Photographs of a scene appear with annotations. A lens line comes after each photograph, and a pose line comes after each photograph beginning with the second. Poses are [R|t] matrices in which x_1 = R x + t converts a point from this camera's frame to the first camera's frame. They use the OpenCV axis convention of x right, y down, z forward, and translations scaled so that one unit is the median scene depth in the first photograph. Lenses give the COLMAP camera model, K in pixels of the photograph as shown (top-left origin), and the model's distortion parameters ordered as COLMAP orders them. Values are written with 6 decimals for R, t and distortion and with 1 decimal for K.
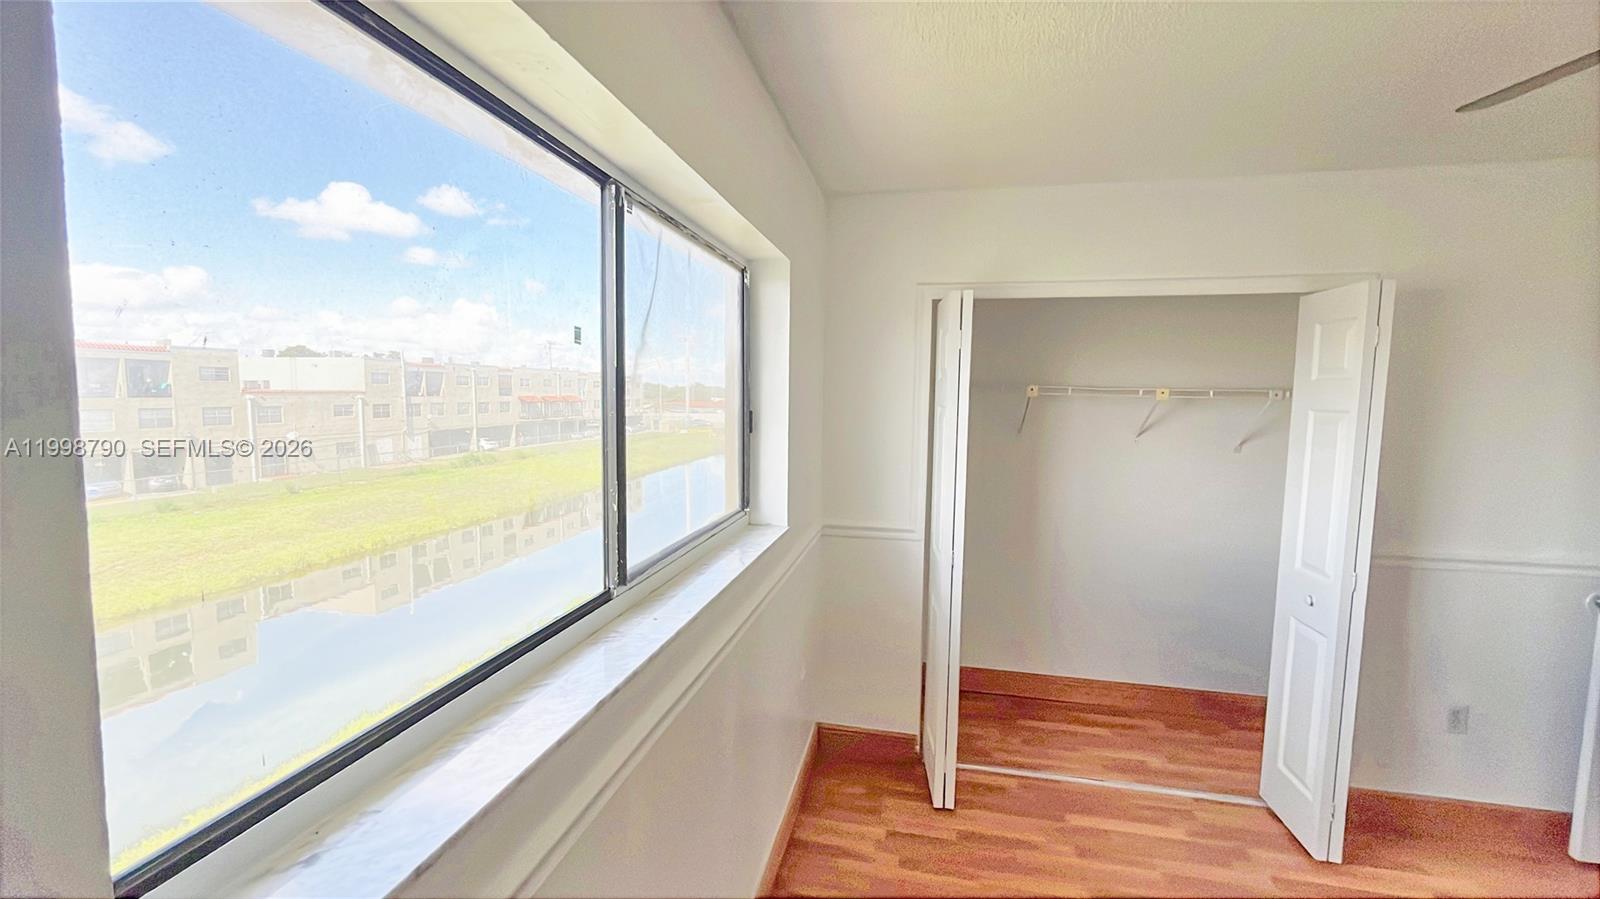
lens RADIAL K [[635.1, 0, 801.2], [0, 635.1, 448.5], [0, 0, 1]] dist [-0.002839, -0.000553]
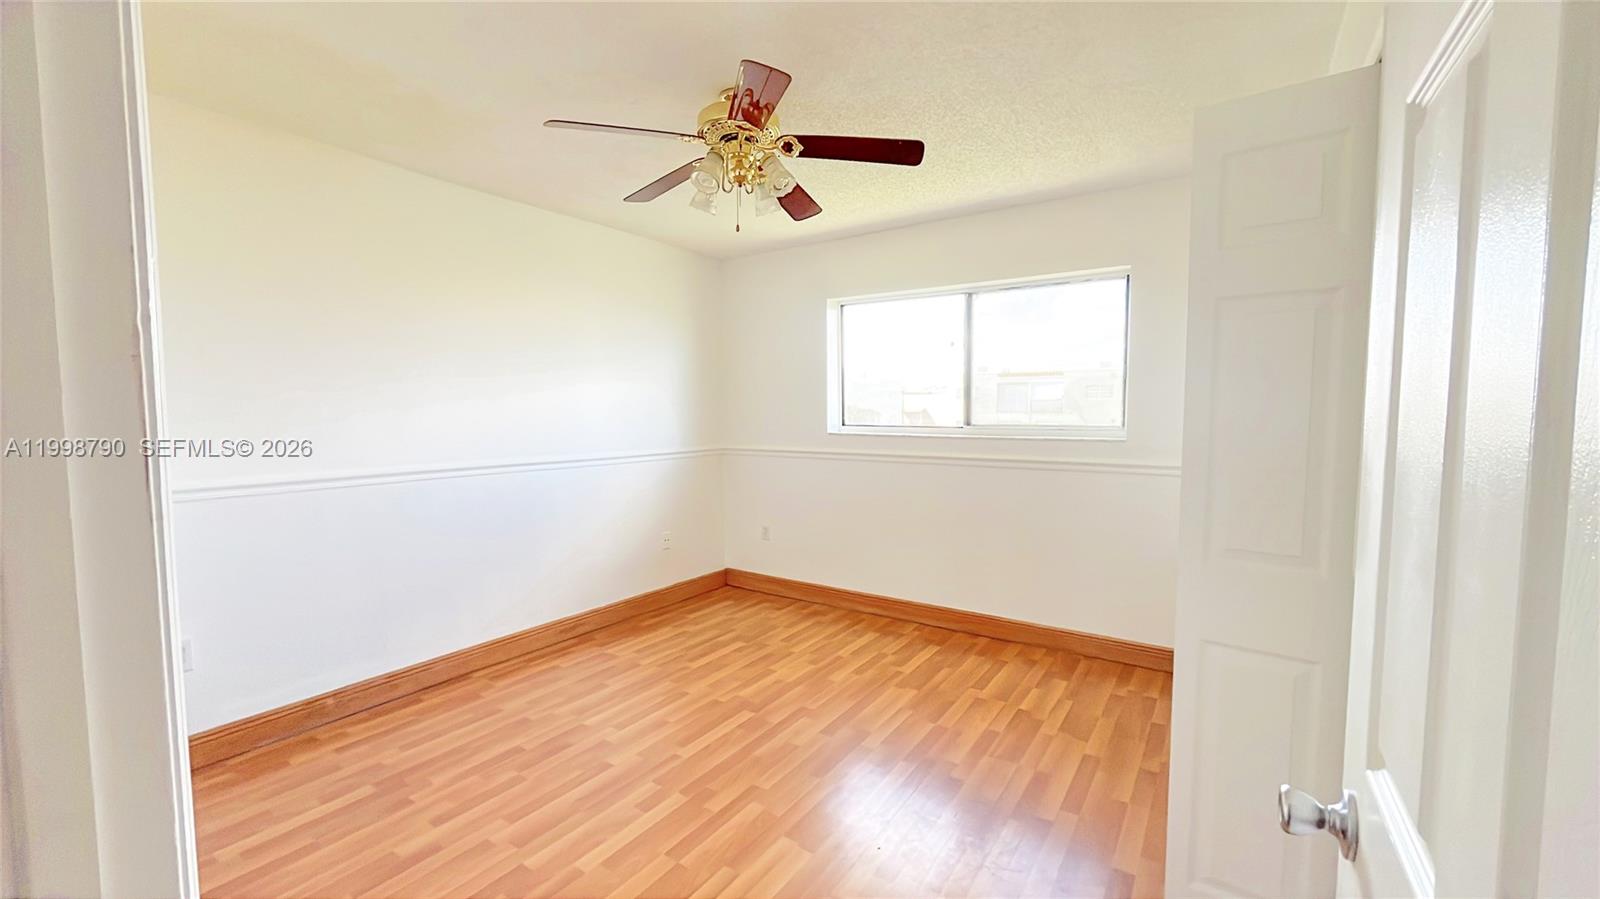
lens RADIAL K [[634.8, 0, 801.2], [0, 634.8, 449.3], [0, 0, 1]] dist [-0.002437, -0.000829]
pose [[-0.375558, 0.052044, -0.925336, 1.184210], [-0.084460, 0.992346, 0.090092, 0.053328], [0.922942, 0.111989, -0.368288, 0.599184]]
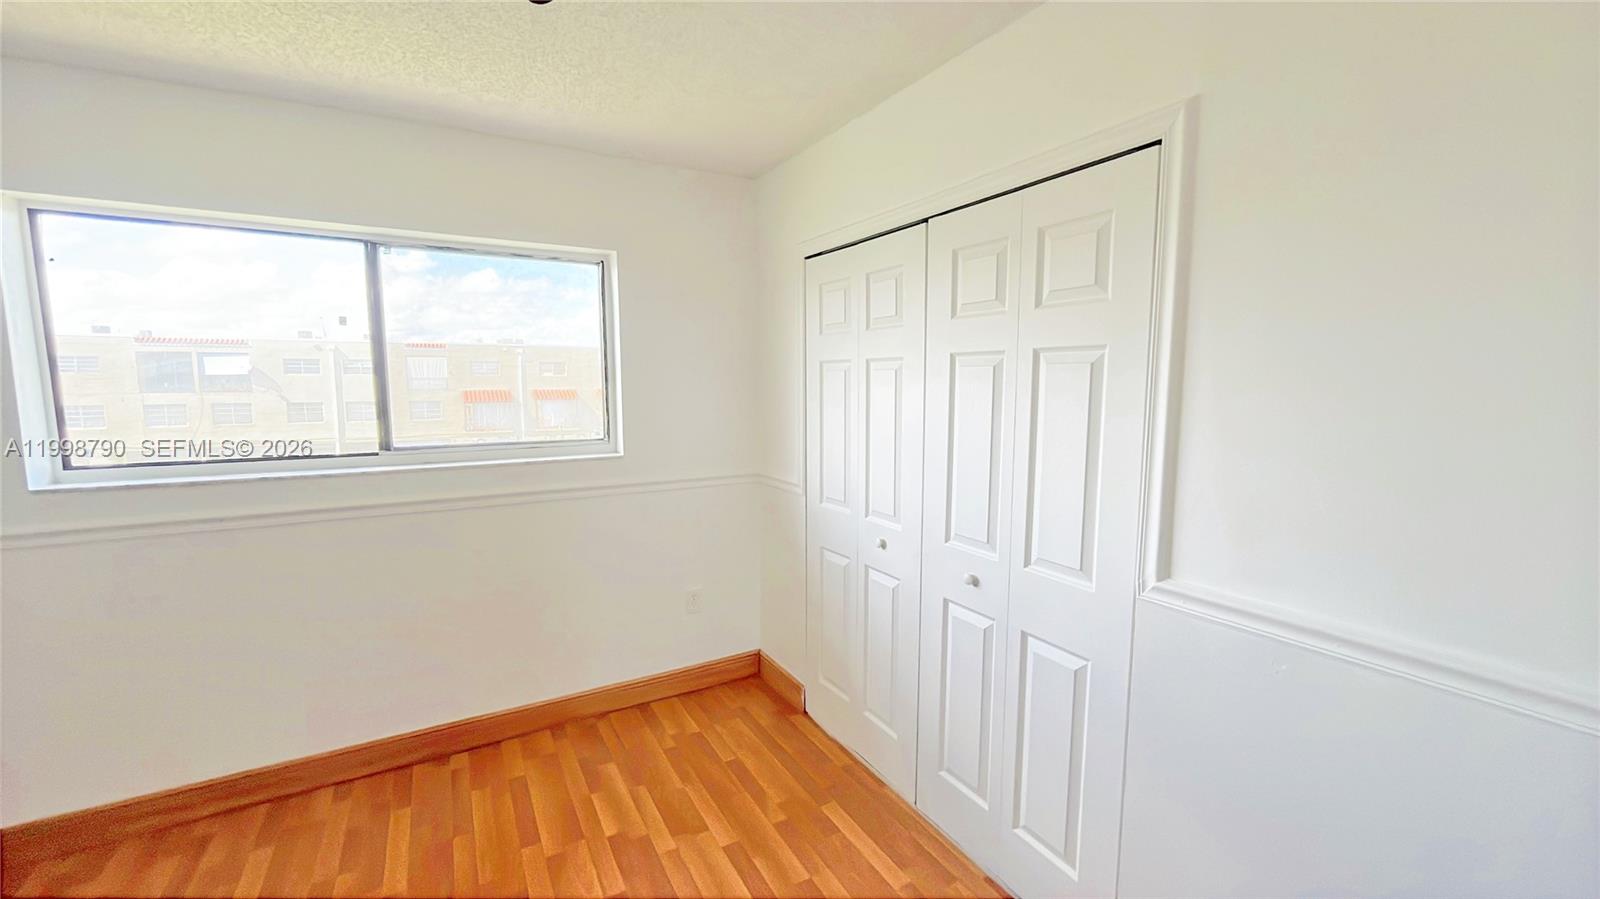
lens RADIAL K [[634.8, 0, 801.2], [0, 634.8, 449.3], [0, 0, 1]] dist [-0.002437, -0.000829]
pose [[0.669853, 0.066061, -0.739549, 0.843981], [-0.057582, 0.997656, 0.036961, 0.029423], [0.740258, 0.017826, 0.672087, 0.277229]]
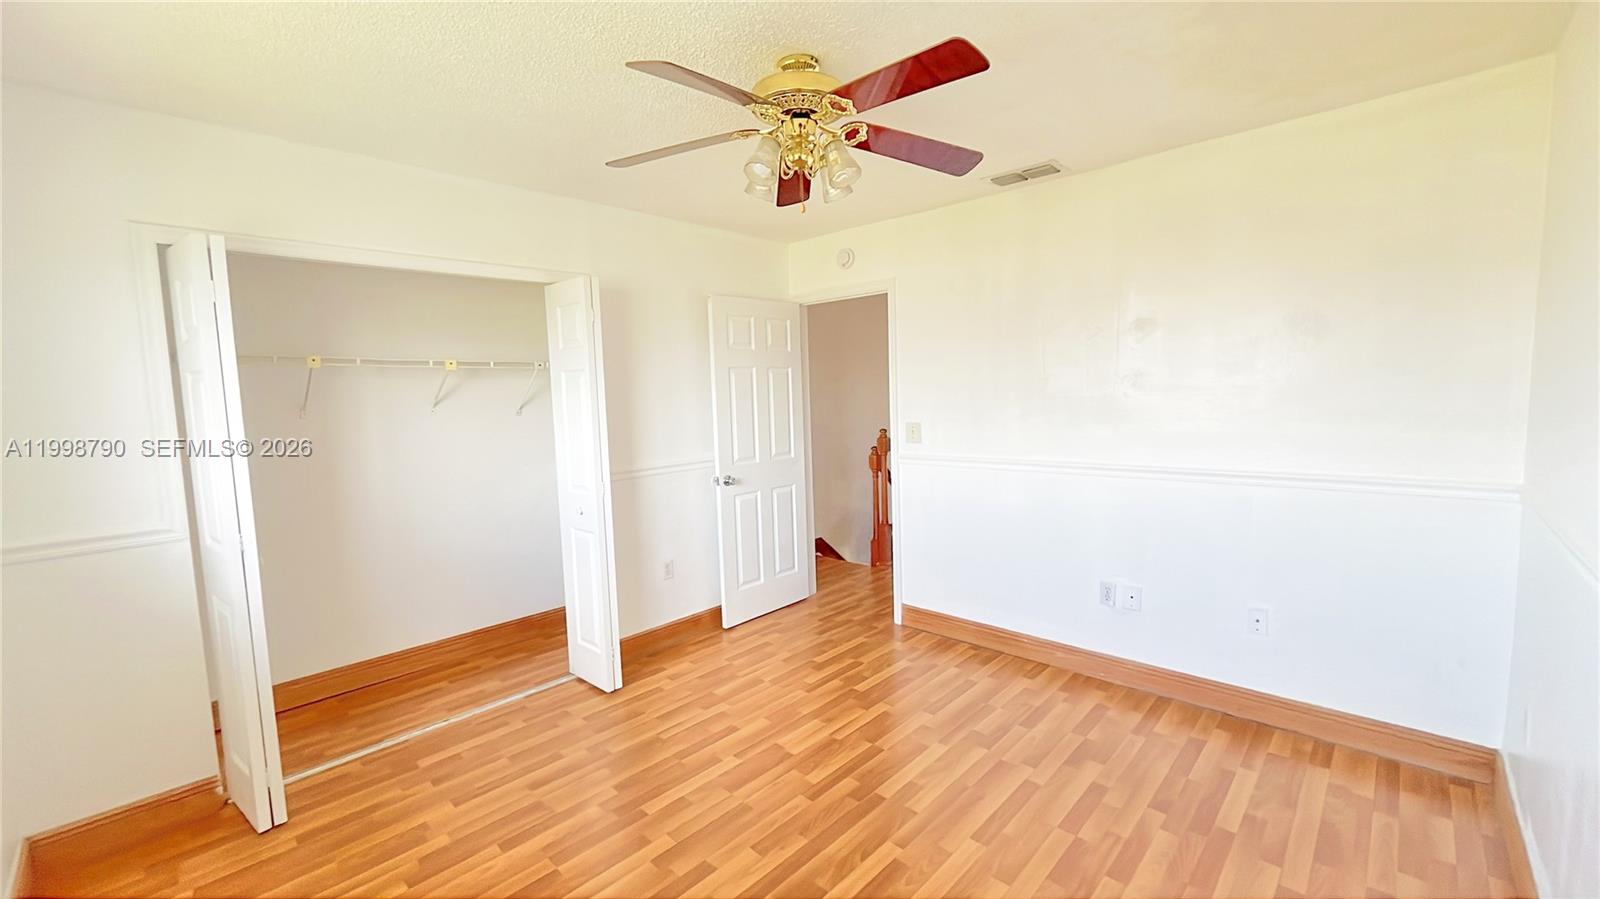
lens RADIAL K [[634.8, 0, 801.2], [0, 634.8, 449.3], [0, 0, 1]] dist [-0.002437, -0.000829]
pose [[0.521474, -0.104960, 0.846787, -0.067597], [0.112263, 0.992218, 0.053851, 0.067147], [-0.845850, 0.066981, 0.529199, -0.098875]]
